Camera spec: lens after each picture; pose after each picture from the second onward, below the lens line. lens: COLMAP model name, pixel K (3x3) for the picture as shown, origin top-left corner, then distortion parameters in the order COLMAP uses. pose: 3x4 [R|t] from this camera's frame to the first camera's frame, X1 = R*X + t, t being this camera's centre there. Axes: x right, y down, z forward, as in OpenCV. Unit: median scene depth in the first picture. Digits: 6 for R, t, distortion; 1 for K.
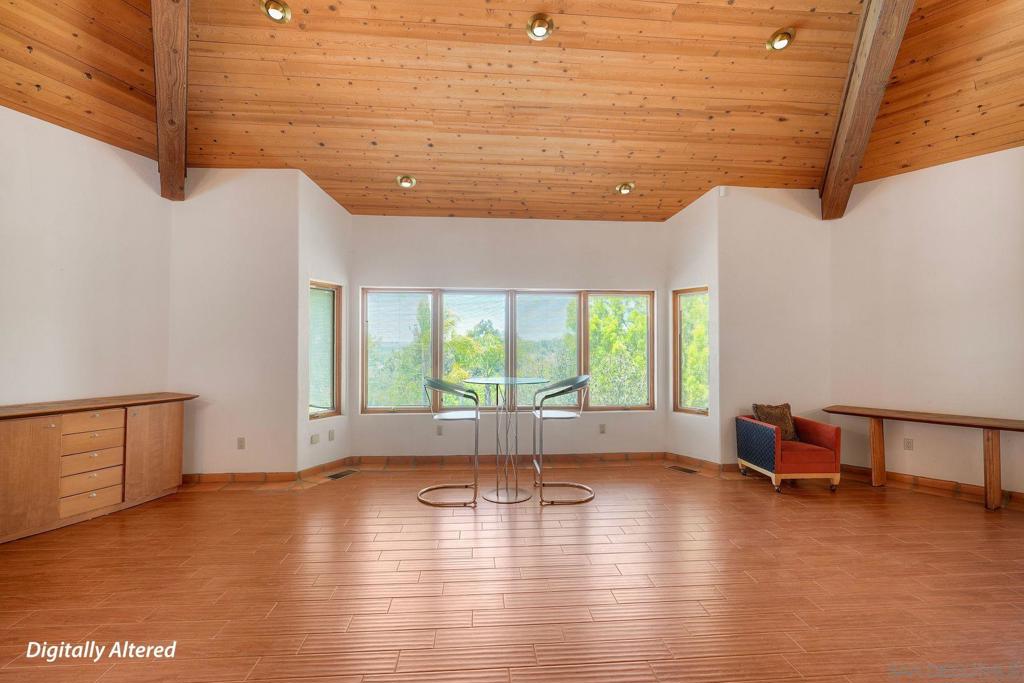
lens RADIAL K [[471.4, 0, 512.0], [0, 471.4, 341.5], [0, 0, 1]] dist [0.000286, 0.000943]
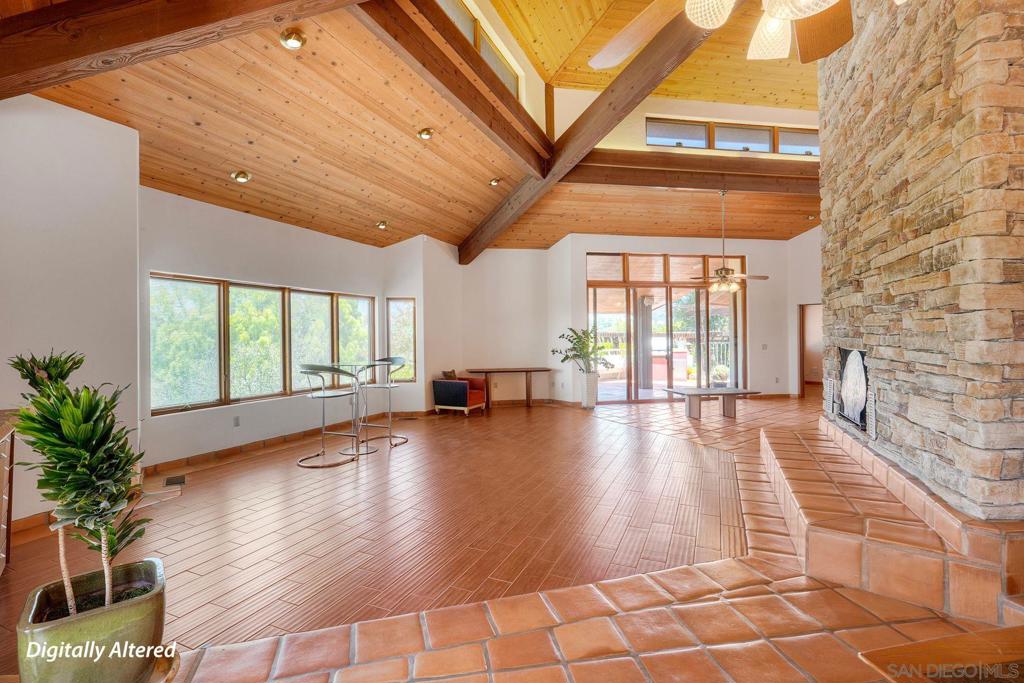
lens RADIAL K [[471.4, 0, 512.0], [0, 471.4, 341.5], [0, 0, 1]] dist [0.000286, 0.000943]
pose [[0.469059, -0.014129, 0.883054, -0.839145], [-0.001296, 0.999860, 0.016686, -0.001374], [-0.883166, -0.008972, 0.468975, 0.002713]]
